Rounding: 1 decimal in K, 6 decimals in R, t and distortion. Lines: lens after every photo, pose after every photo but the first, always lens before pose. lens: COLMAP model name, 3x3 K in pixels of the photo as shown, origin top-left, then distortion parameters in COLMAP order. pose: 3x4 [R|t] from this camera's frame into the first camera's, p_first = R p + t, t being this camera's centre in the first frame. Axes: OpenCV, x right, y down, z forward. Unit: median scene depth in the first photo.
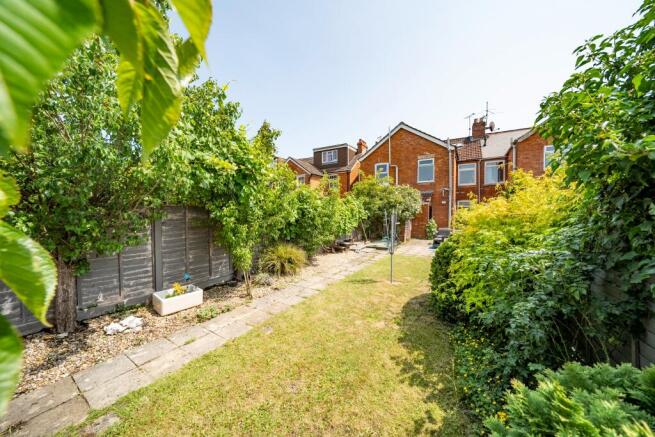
lens RADIAL K [[226.0, 0, 326.0], [0, 226.0, 217.9], [0, 0, 1]] dist [-0.024591, 0.002497]
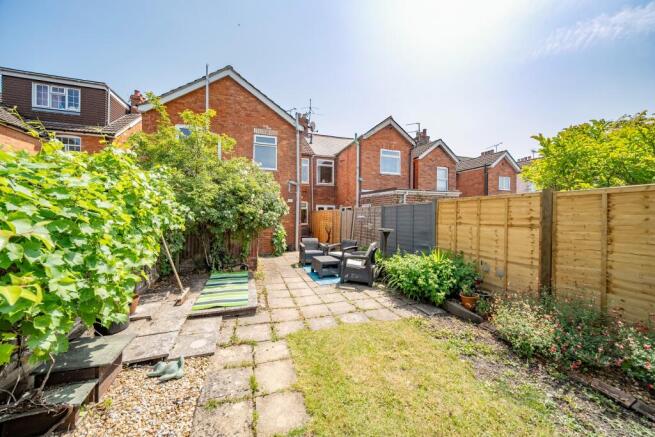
lens RADIAL K [[226.0, 0, 326.0], [0, 226.0, 217.9], [0, 0, 1]] dist [-0.024591, 0.002497]
pose [[0.638997, -0.000986, 0.769209, 0.054256], [0.015387, 0.999815, -0.011501, -0.005319], [-0.769056, 0.019185, 0.638894, 0.576036]]
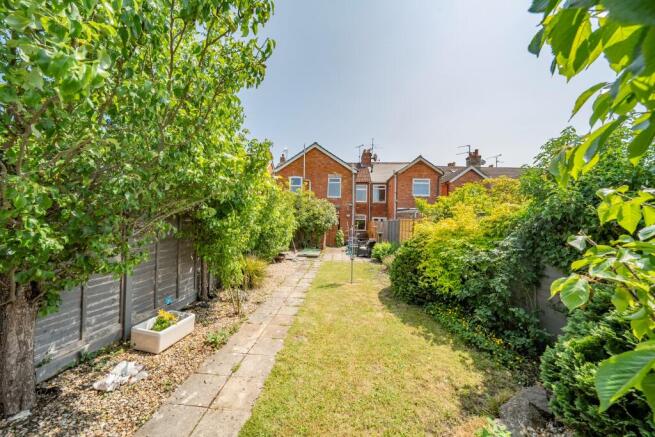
lens RADIAL K [[226.0, 0, 326.0], [0, 226.0, 217.9], [0, 0, 1]] dist [-0.024591, 0.002497]
pose [[0.879304, 0.031327, 0.475229, -0.188102], [-0.011154, 0.998915, -0.045210, -0.002154], [-0.476130, 0.034453, 0.878700, 0.006257]]
